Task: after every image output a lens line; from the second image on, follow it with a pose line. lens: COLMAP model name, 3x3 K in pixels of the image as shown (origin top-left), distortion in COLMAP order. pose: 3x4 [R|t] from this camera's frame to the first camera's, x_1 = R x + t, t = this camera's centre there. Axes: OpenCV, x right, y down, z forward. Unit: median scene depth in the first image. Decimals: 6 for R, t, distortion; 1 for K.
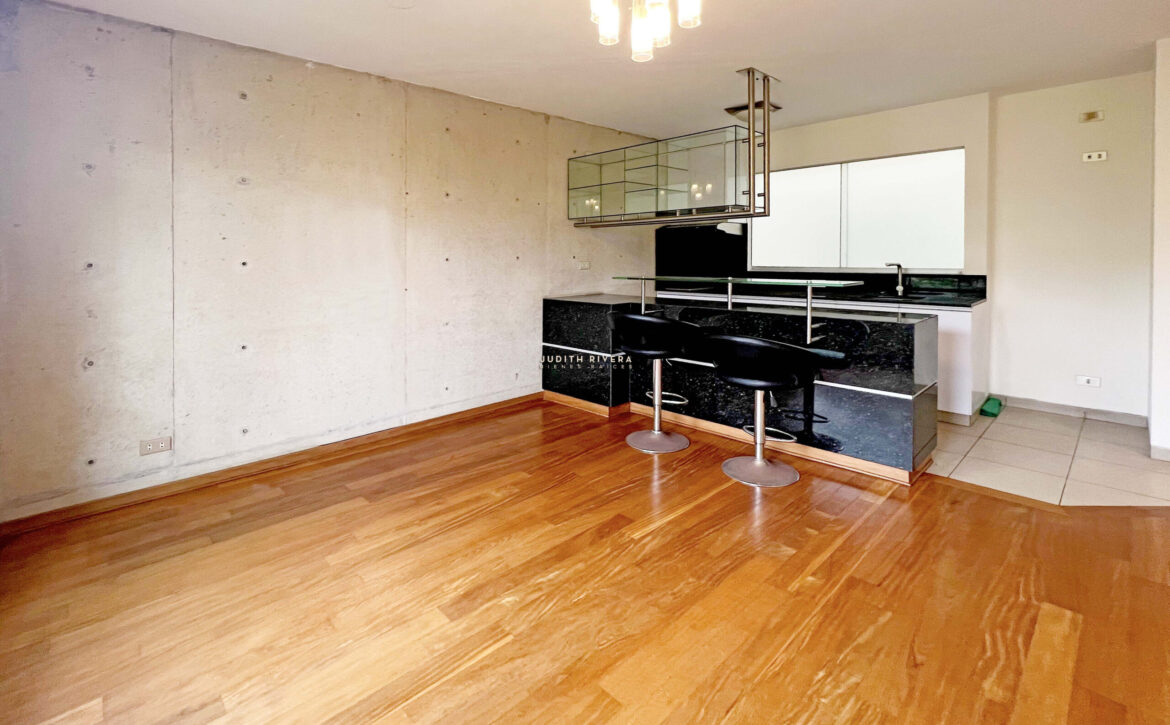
lens RADIAL K [[524.0, 0, 577.5], [0, 524.0, 279.4], [0, 0, 1]] dist [0.002232, 0.000317]
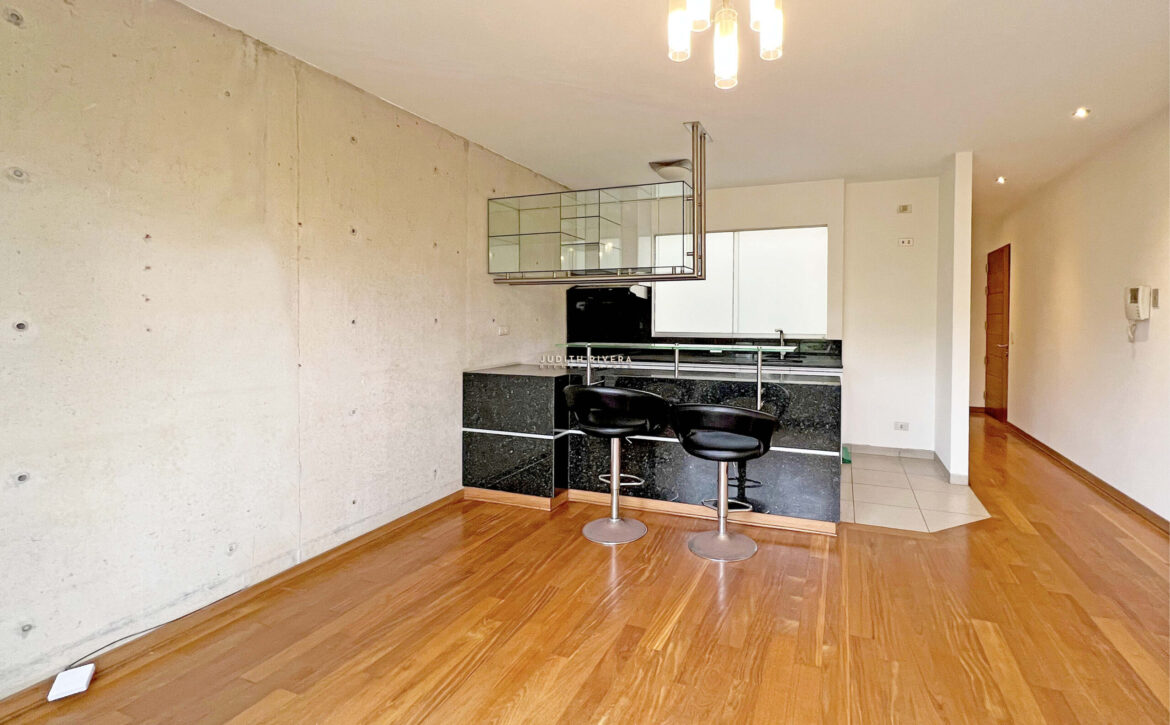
lens RADIAL K [[561.7, 0, 624.4], [0, 561.7, 350.9], [0, 0, 1]] dist [0.000487, 0.000490]
pose [[0.901688, -0.013676, 0.432170, -0.247362], [0.009821, 0.999890, 0.011149, -0.003336], [-0.432275, -0.005808, 0.901723, 0.150465]]
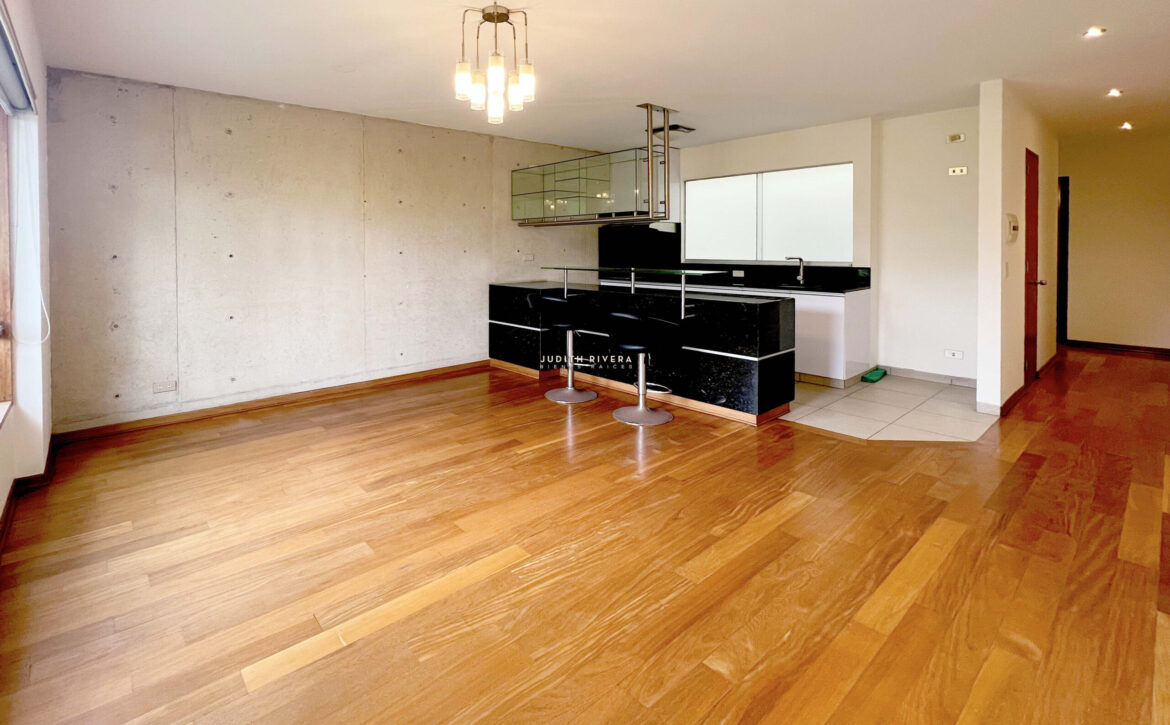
lens RADIAL K [[543.1, 0, 643.5], [0, 543.1, 280.5], [0, 0, 1]] dist [0.001225, 0.000128]
pose [[0.999090, 0.004160, 0.042455, 0.284797], [-0.004961, 0.999811, 0.018794, 0.001638], [-0.042369, -0.018987, 0.998922, -0.345392]]
